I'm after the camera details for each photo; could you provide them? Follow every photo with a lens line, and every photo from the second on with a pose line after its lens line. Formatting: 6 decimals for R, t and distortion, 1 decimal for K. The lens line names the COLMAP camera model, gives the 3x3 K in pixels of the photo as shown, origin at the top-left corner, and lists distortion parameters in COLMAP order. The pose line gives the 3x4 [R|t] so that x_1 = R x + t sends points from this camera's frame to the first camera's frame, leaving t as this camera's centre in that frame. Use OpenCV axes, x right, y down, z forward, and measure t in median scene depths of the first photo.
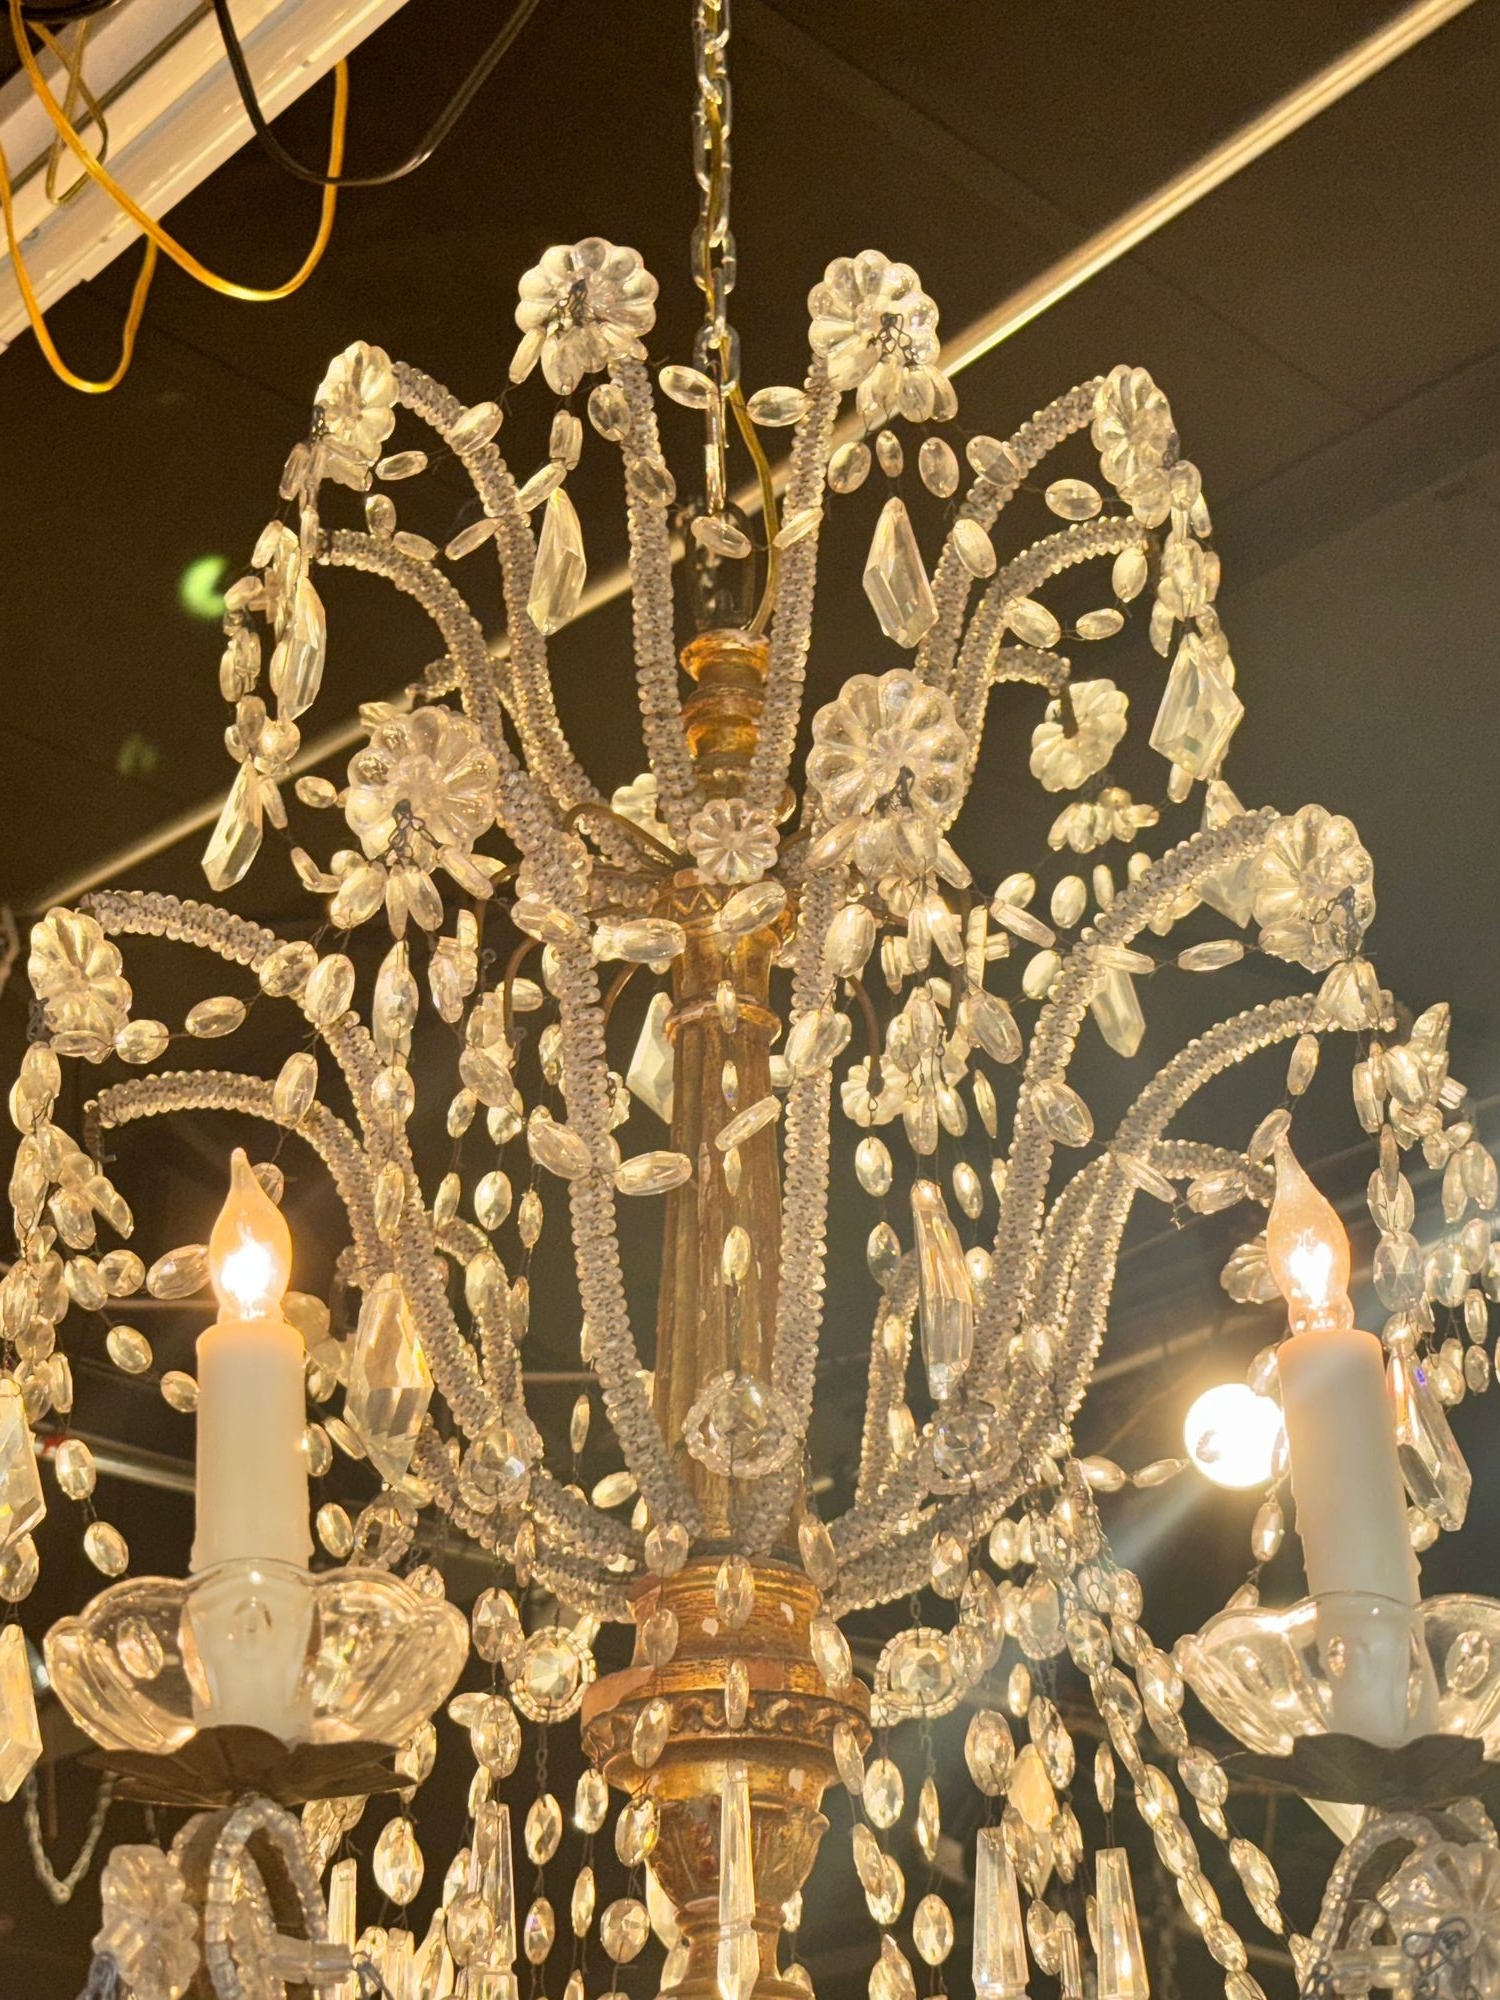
lens RADIAL K [[3414.8, 0, 750.0], [0, 3414.8, 1000.0], [0, 0, 1]] dist [0.039375, 0.069316]
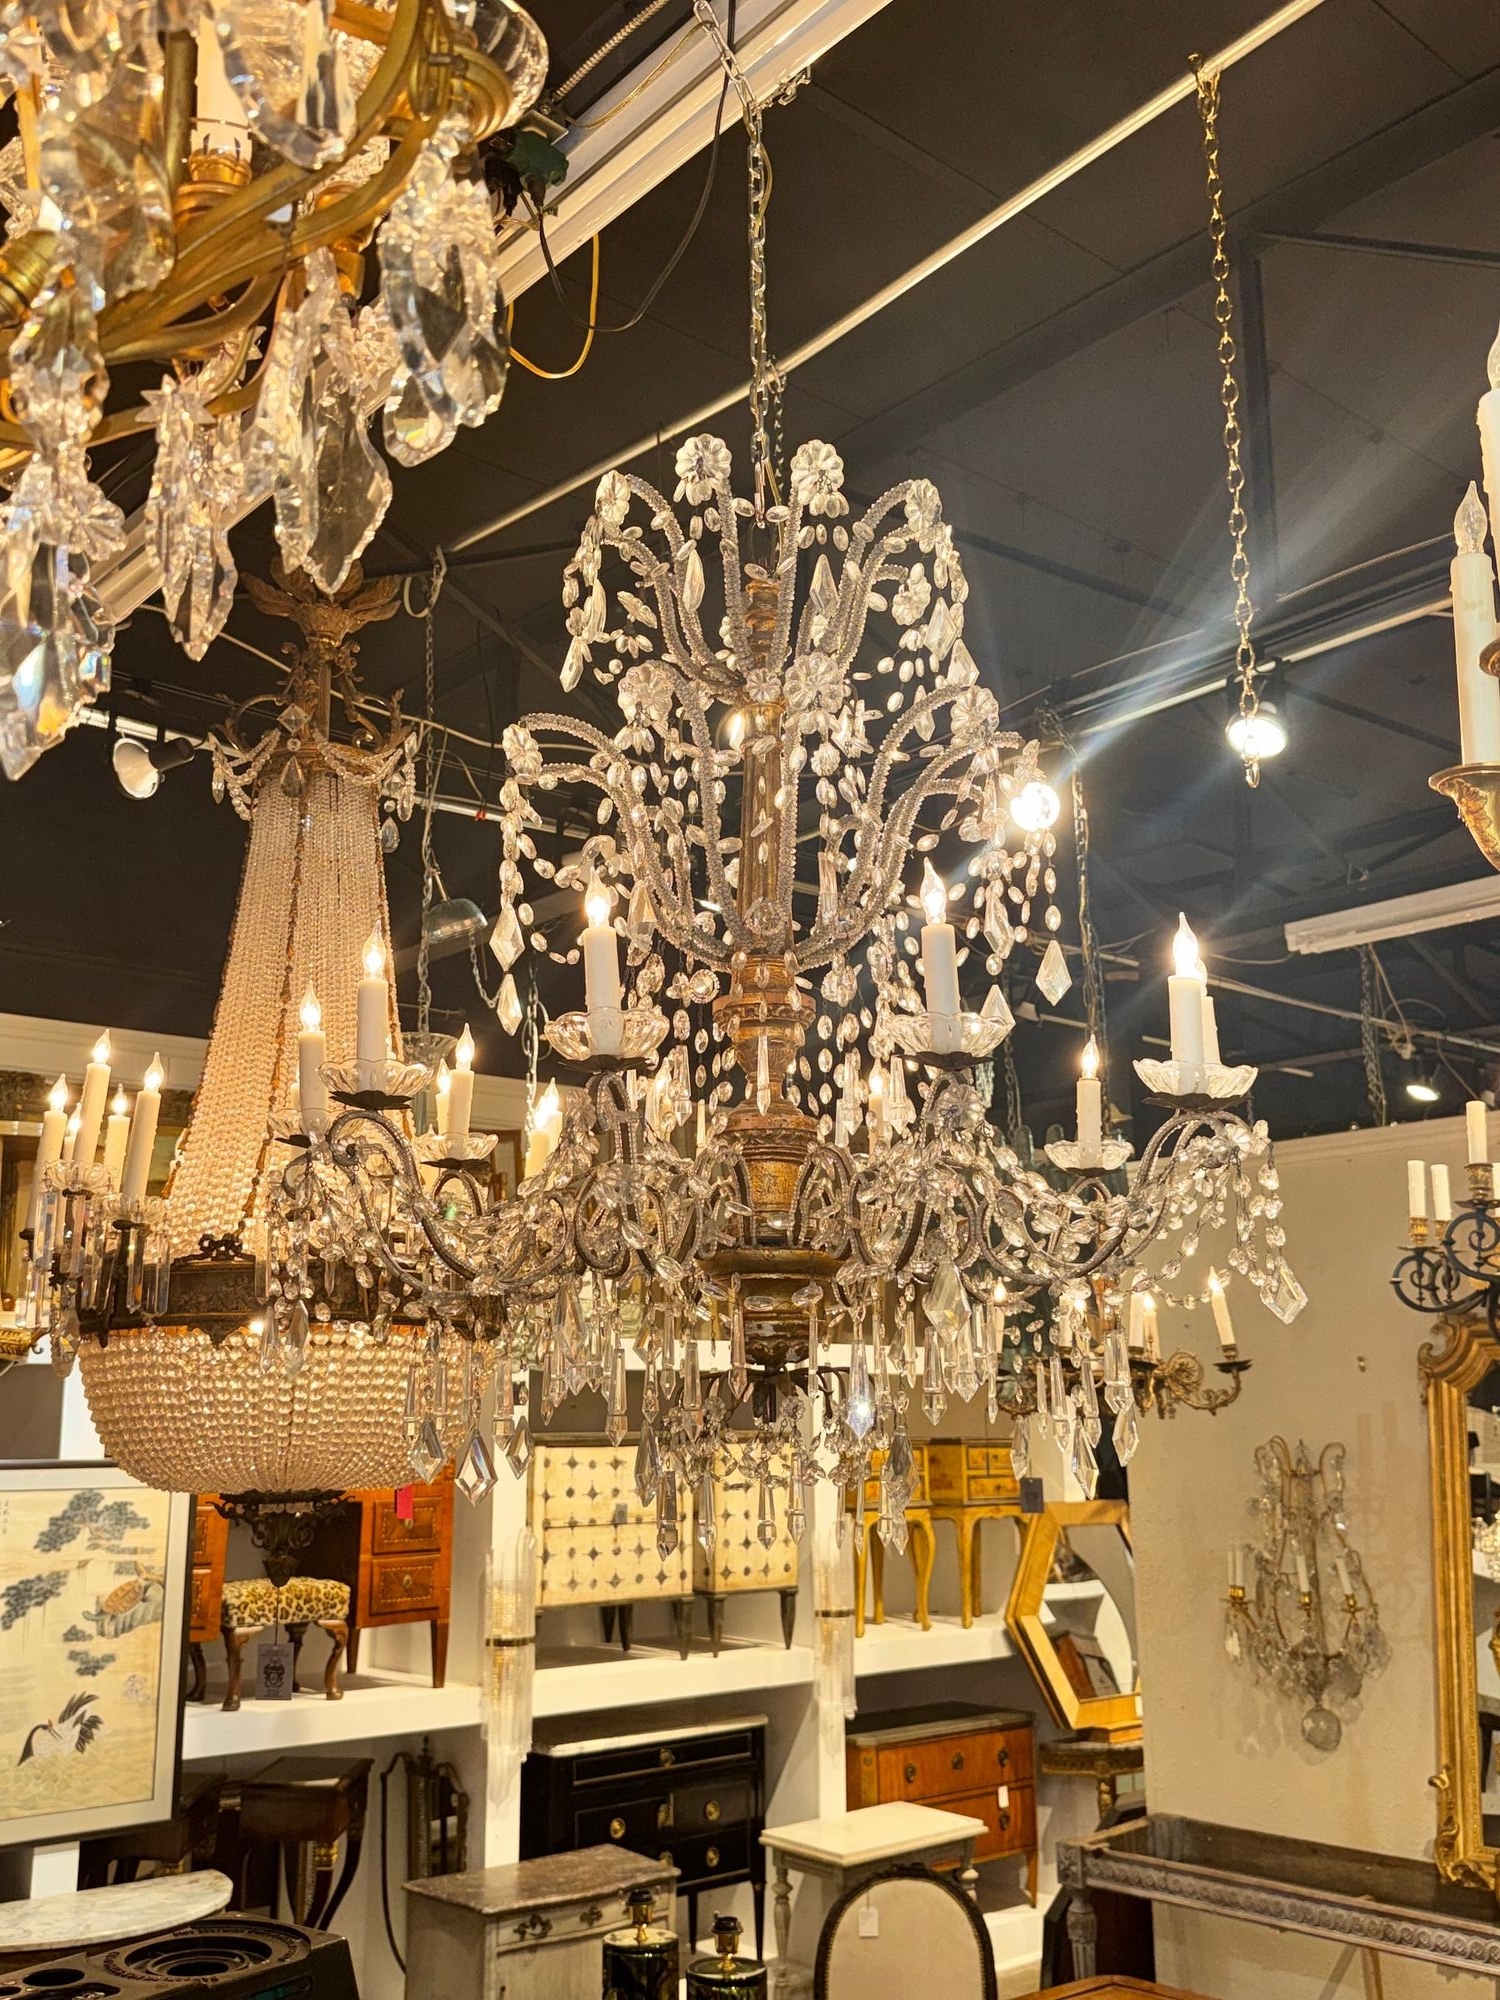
lens RADIAL K [[1910.2, 0, 750.0], [0, 1910.2, 1000.0], [0, 0, 1]] dist [0.012387, -0.086528]
pose [[0.999063, -0.006221, -0.042820, 0.045170], [0.017168, 0.965376, 0.260297, -0.190669], [0.039718, -0.260789, 0.964578, -0.470933]]
